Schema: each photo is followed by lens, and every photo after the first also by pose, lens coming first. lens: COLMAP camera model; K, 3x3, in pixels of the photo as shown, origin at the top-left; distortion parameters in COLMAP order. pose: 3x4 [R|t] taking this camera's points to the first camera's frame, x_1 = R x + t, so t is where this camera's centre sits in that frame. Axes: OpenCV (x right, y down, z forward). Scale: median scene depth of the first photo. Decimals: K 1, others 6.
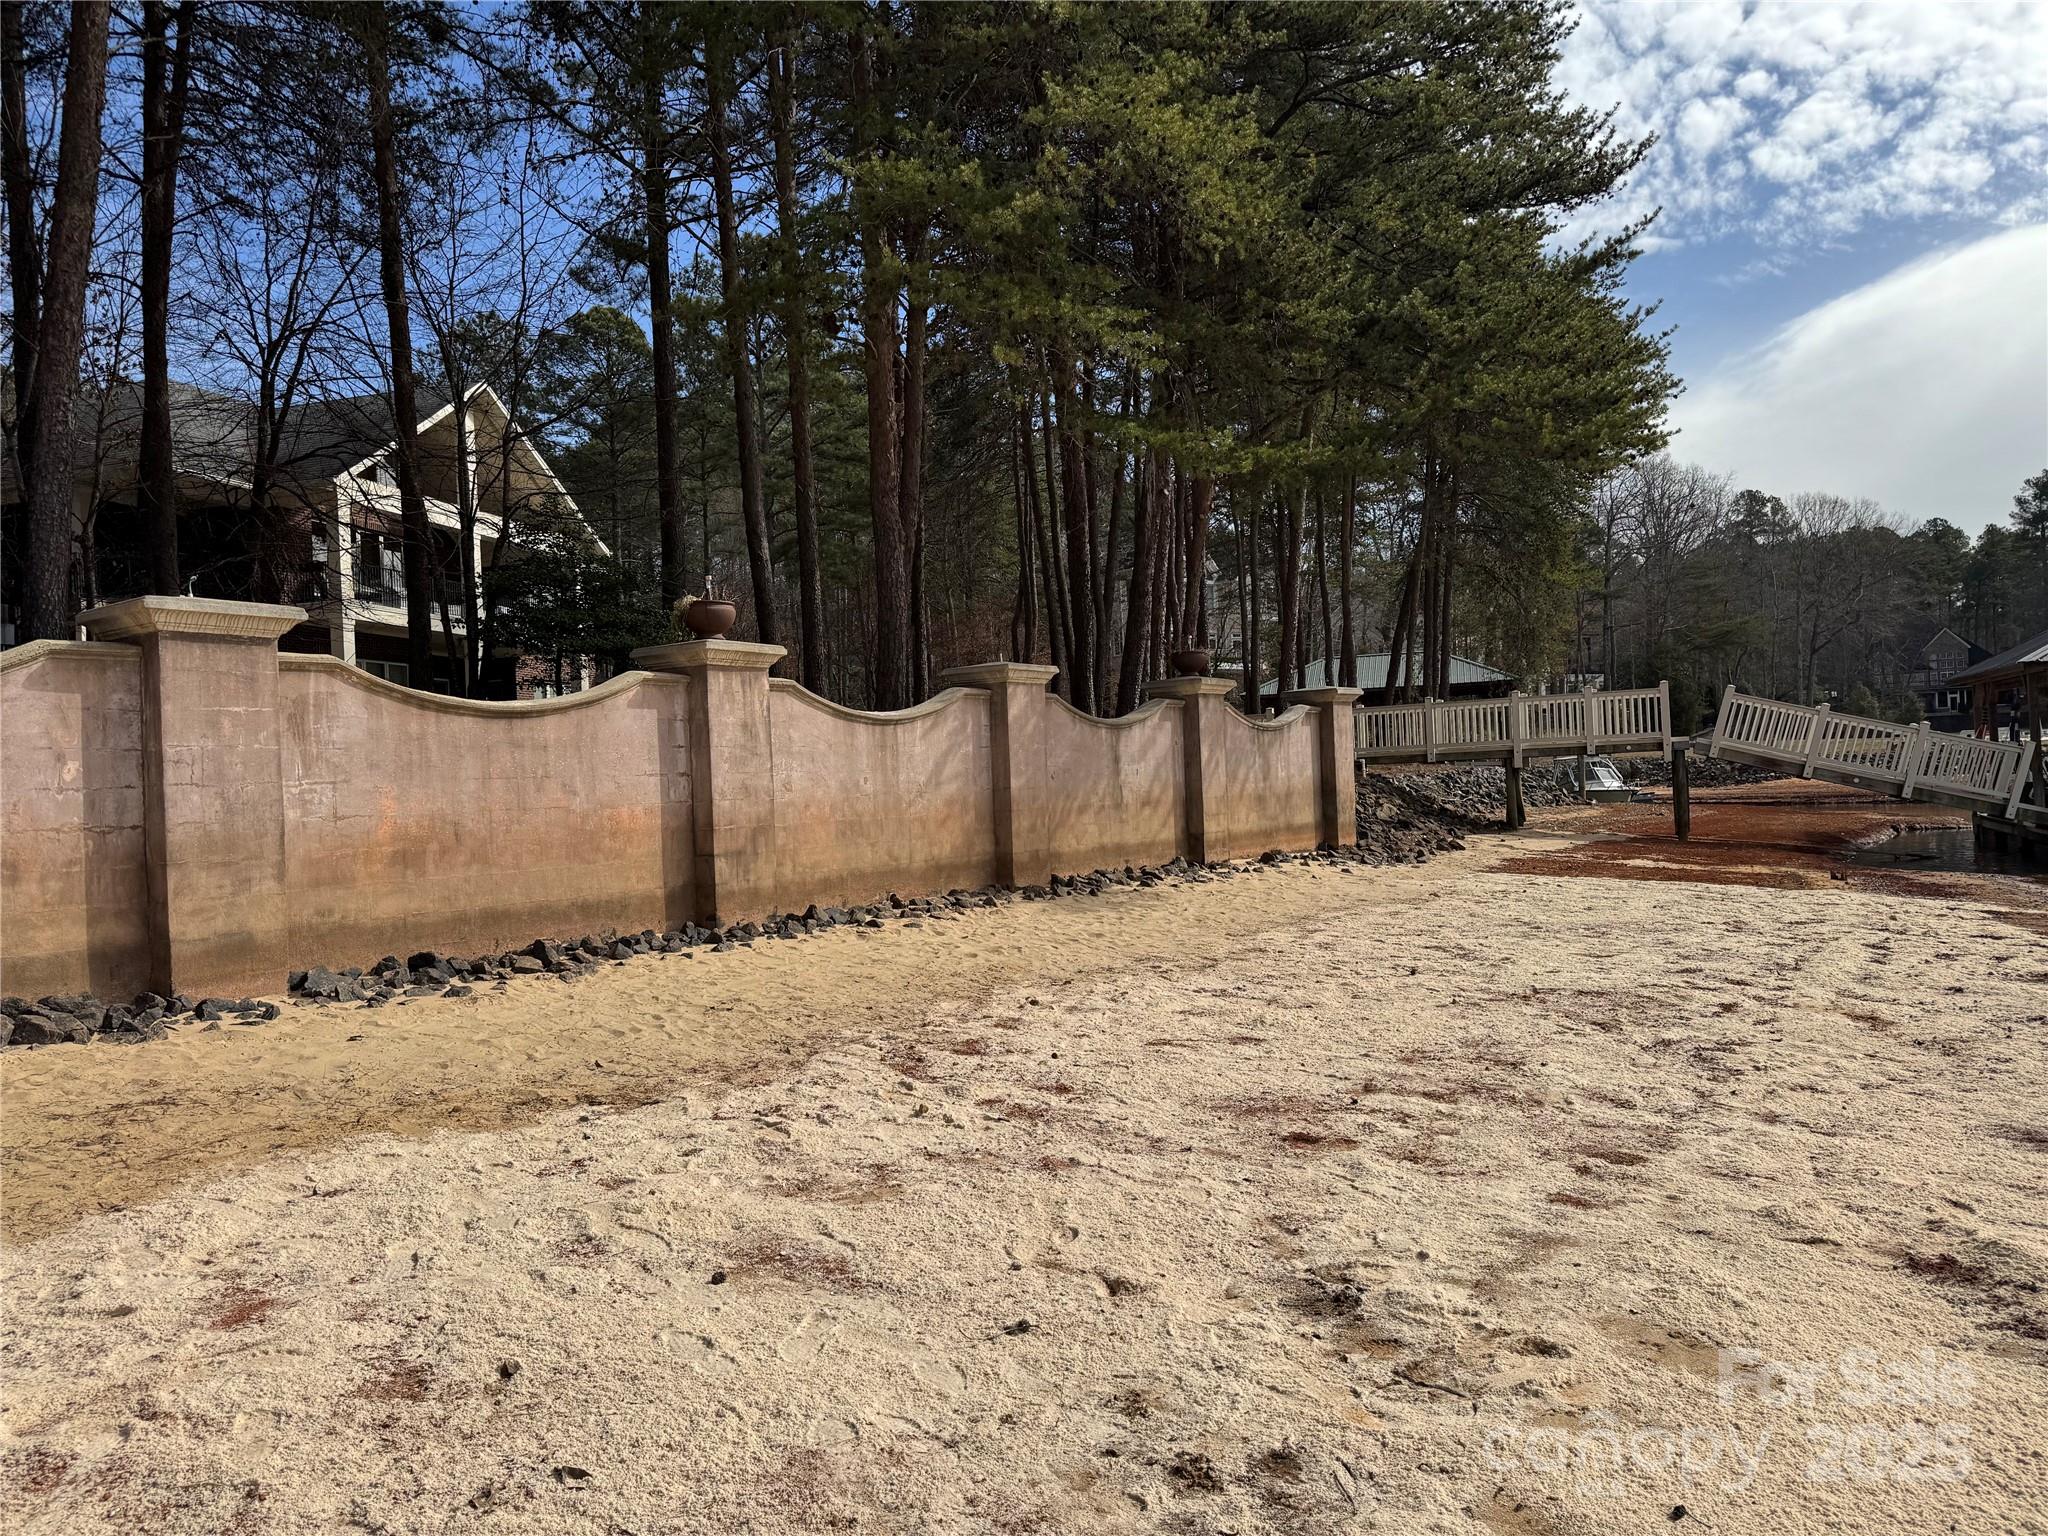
lens RADIAL K [[1410.2, 0, 1024.0], [0, 1410.2, 768.0], [0, 0, 1]] dist [0.082623, -0.110882]
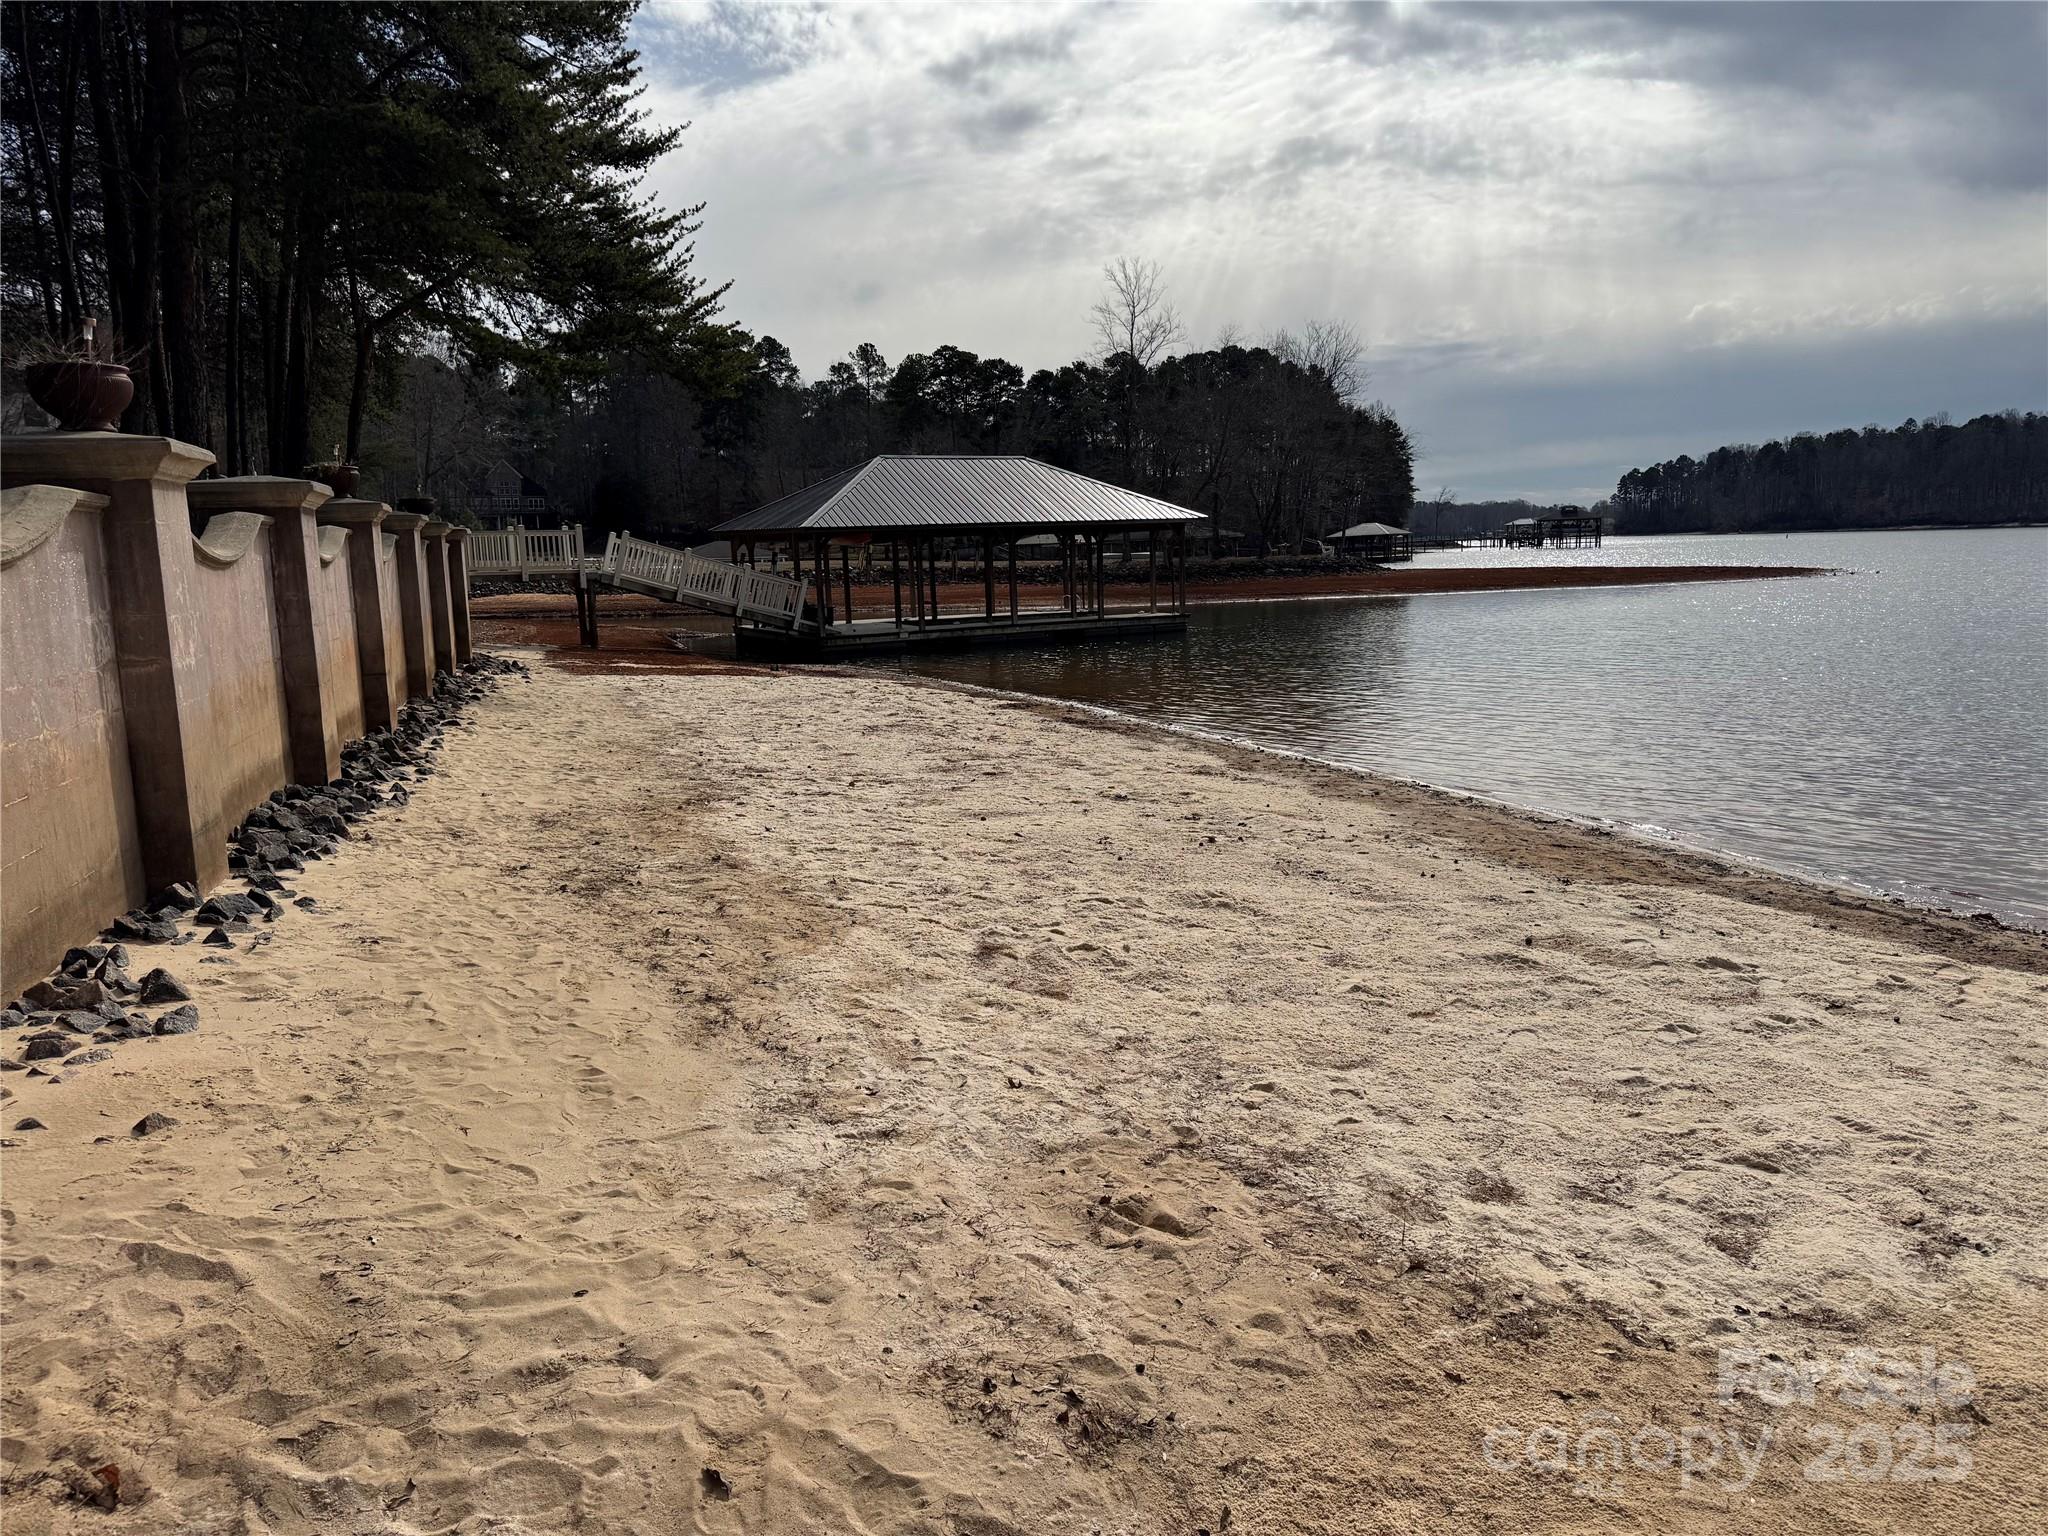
lens RADIAL K [[1422.9, 0, 1020.7], [0, 1422.9, 774.3], [0, 0, 1]] dist [0.138154, -0.206996]
pose [[0.579973, -0.097862, 0.808737, -0.541605], [-0.011508, 0.991675, 0.128252, -0.012906], [-0.814555, -0.083689, 0.574018, -0.125075]]
